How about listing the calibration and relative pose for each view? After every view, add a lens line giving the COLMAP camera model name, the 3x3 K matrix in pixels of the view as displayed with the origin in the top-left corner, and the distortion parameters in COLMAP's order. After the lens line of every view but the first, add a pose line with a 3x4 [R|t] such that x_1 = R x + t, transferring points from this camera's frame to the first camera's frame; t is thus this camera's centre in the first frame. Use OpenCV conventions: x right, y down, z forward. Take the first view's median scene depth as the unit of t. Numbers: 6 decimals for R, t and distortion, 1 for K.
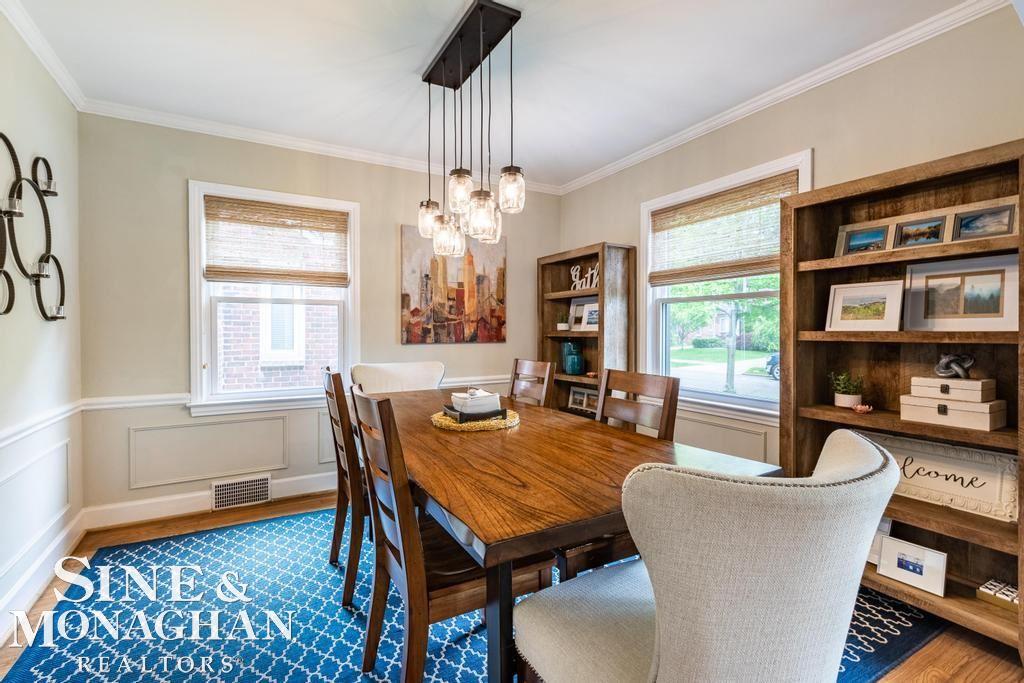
lens RADIAL K [[465.8, 0, 510.2], [0, 465.8, 336.2], [0, 0, 1]] dist [0.008606, -0.001078]
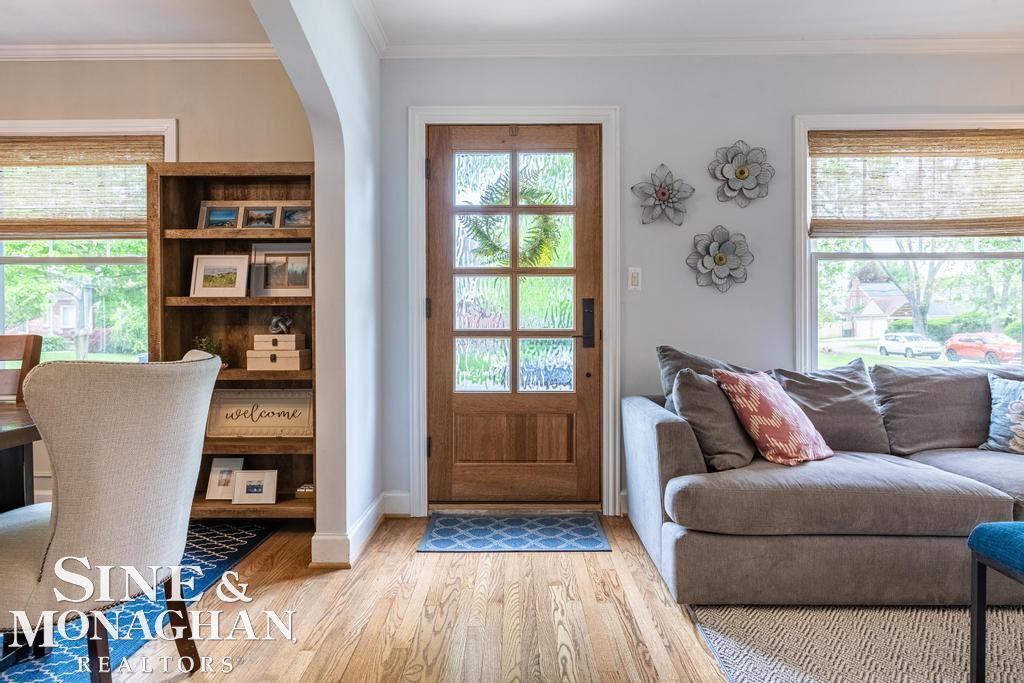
lens RADIAL K [[641.6, 0, 508.3], [0, 641.6, 335.8], [0, 0, 1]] dist [-0.010224, -0.004058]
pose [[0.510348, -0.010871, 0.859899, -0.212616], [0.009815, 0.999929, 0.006816, 0.075518], [-0.859912, 0.004961, 0.510419, -0.372877]]
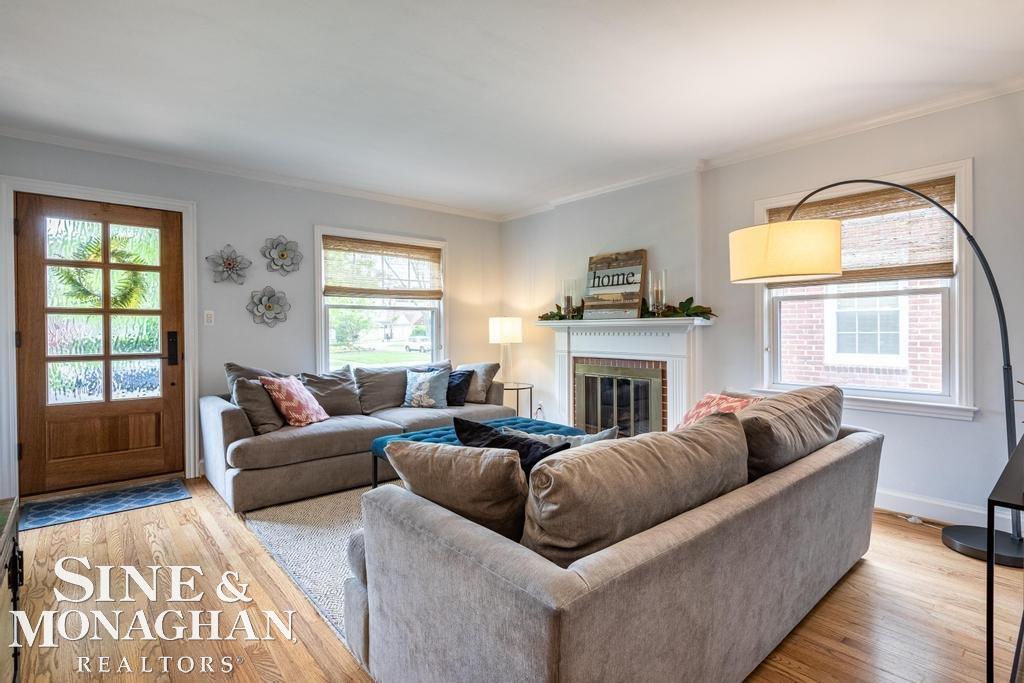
lens RADIAL K [[491.3, 0, 504.3], [0, 491.3, 333.6], [0, 0, 1]] dist [0.000604, -0.001118]
pose [[-0.180227, -0.003362, 0.983619, -0.656040], [0.016516, 0.999843, 0.006444, 0.017799], [-0.983486, 0.017407, -0.180143, -0.570019]]
